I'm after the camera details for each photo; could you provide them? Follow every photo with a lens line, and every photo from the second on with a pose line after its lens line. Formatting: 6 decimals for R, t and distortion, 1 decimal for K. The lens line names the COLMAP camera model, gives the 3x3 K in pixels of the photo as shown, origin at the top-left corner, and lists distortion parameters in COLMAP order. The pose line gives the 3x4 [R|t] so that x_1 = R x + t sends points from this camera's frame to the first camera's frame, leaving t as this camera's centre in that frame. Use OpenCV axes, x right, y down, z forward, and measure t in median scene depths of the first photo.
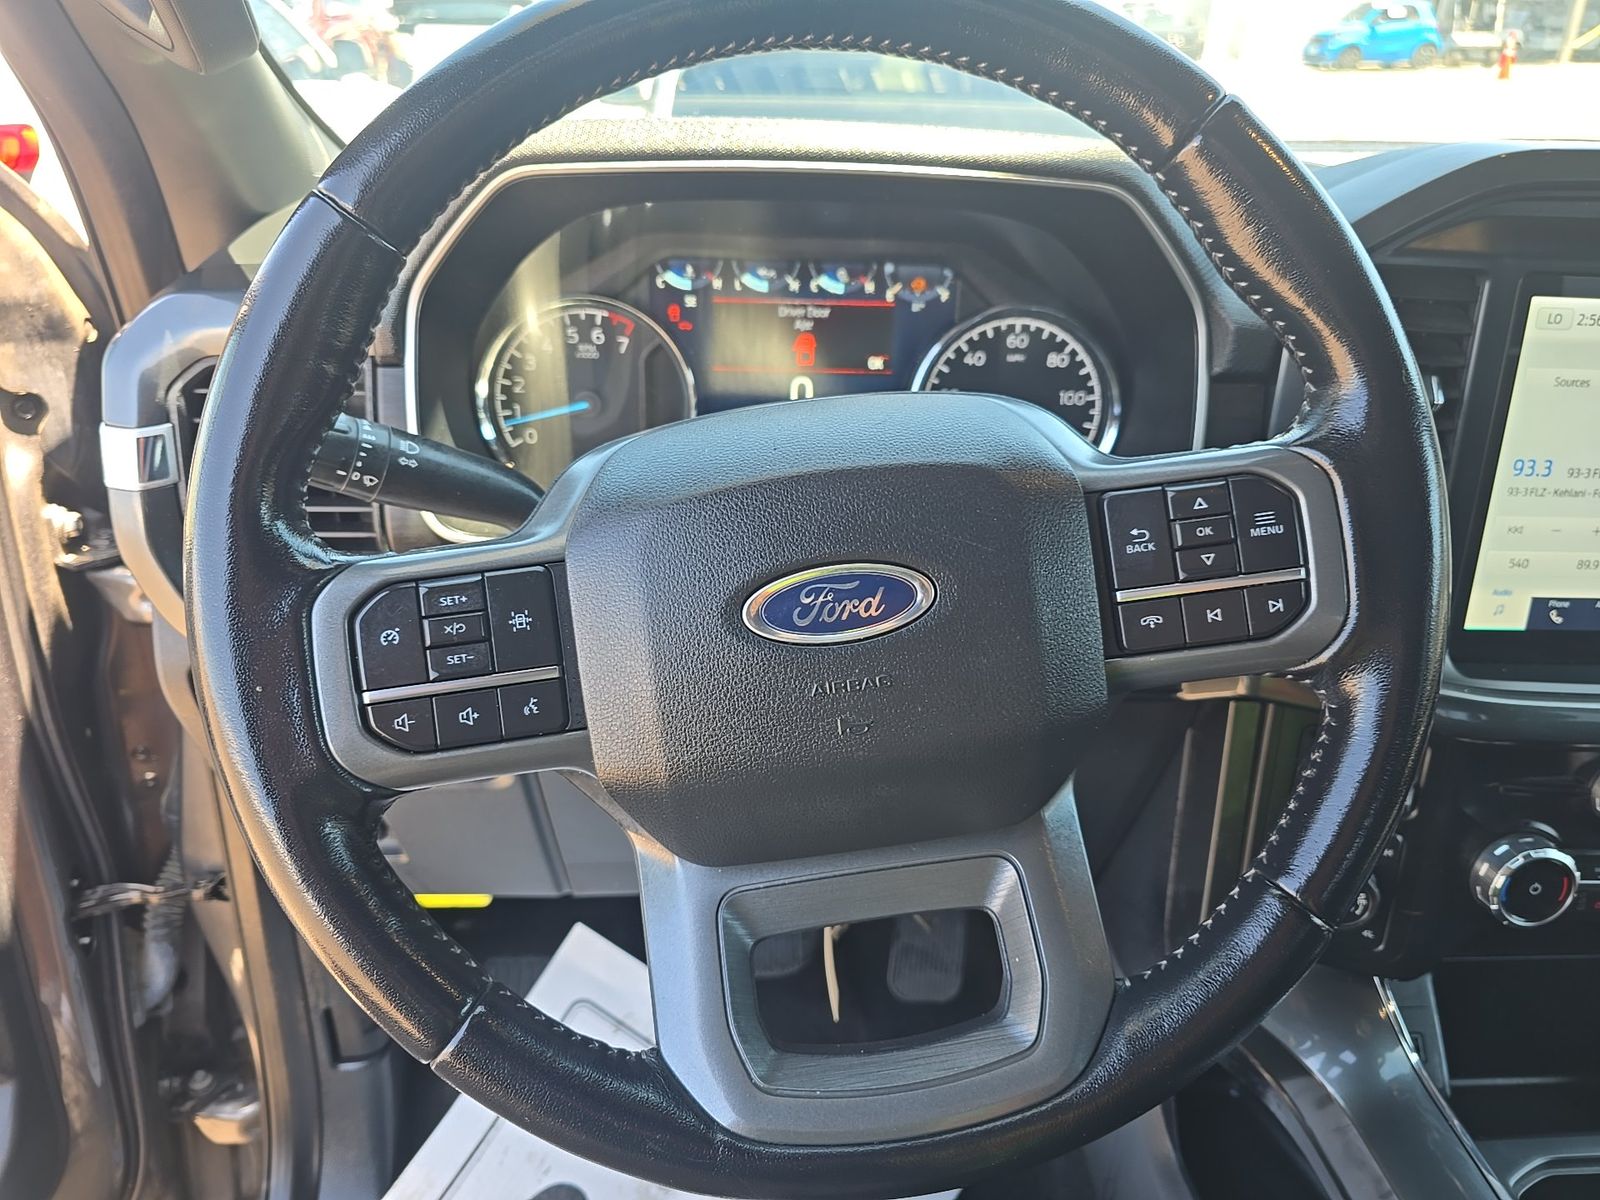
lens RADIAL K [[1094.9, 0, 800.0], [0, 1094.9, 600.0], [0, 0, 1]] dist [0.006849, 0.001918]
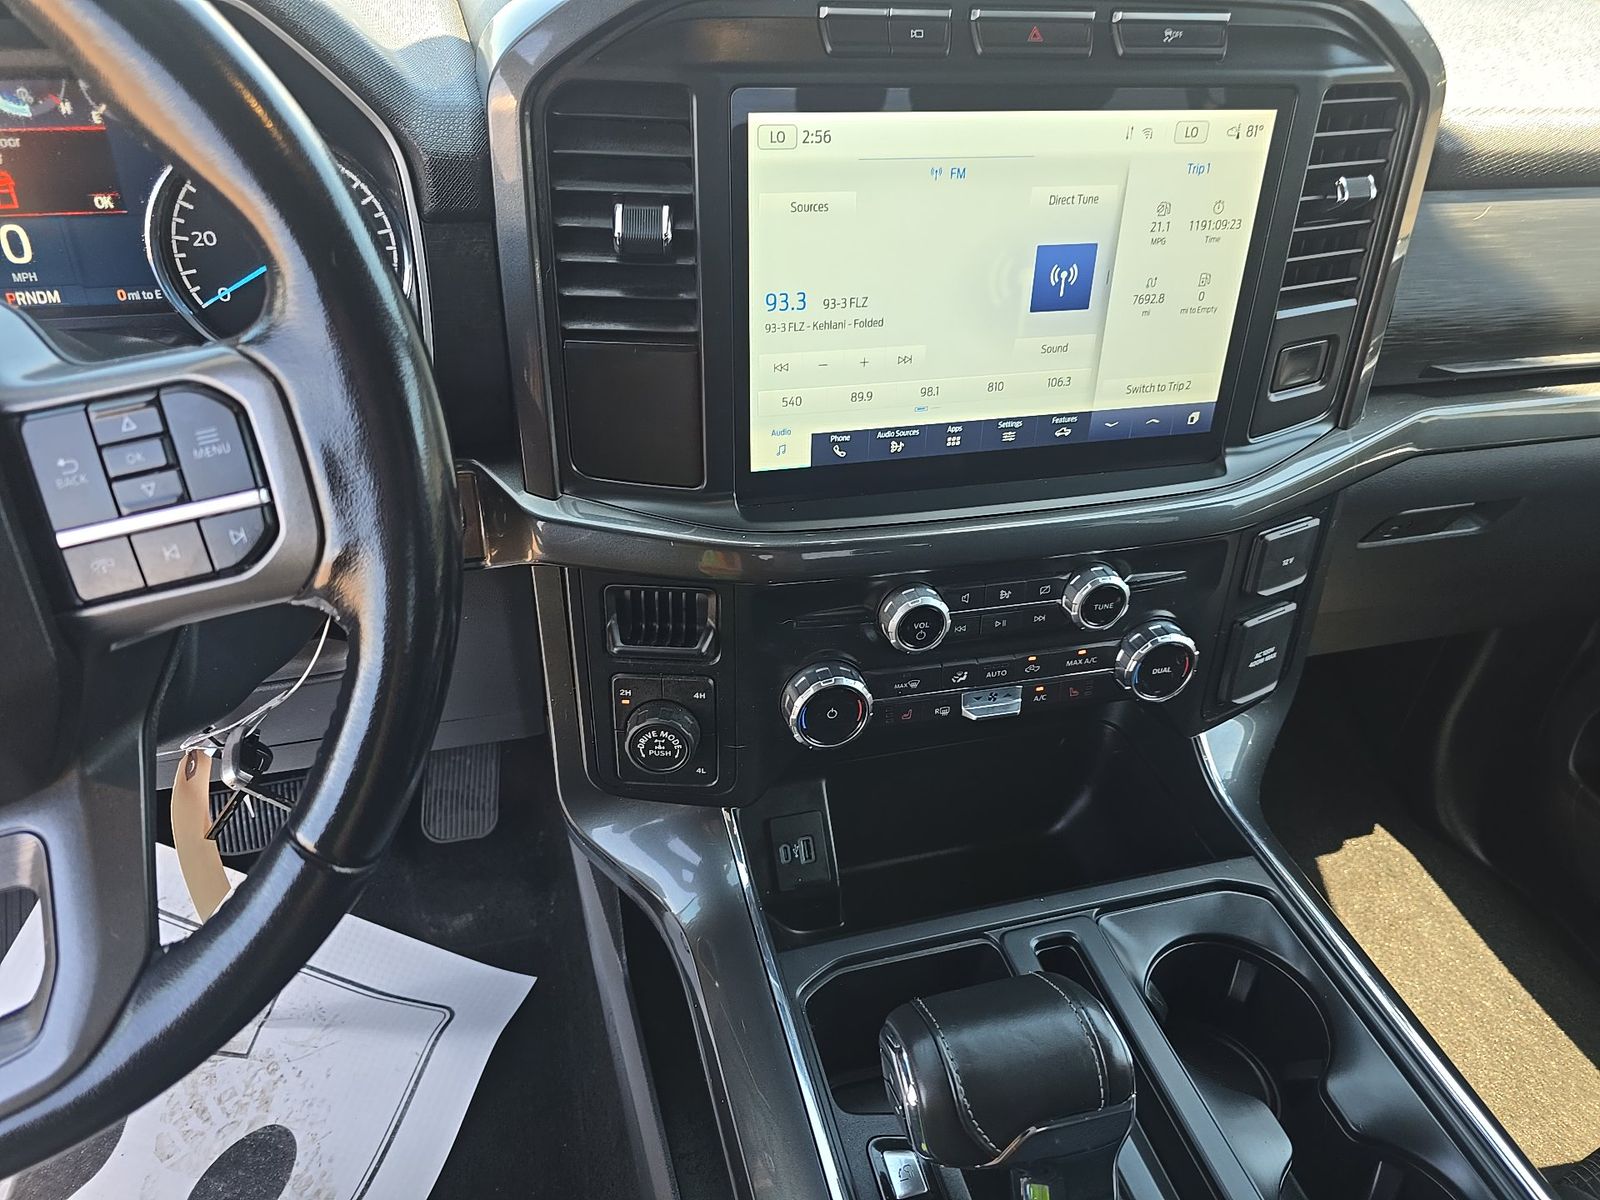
lens RADIAL K [[1073.9, 0, 800.0], [0, 1073.9, 600.0], [0, 0, 1]] dist [0.072323, -0.076306]
pose [[0.978222, -0.113810, 0.173580, 0.474048], [0.075903, 0.974495, 0.211183, -0.062937], [-0.193187, -0.193409, 0.961910, 0.038486]]
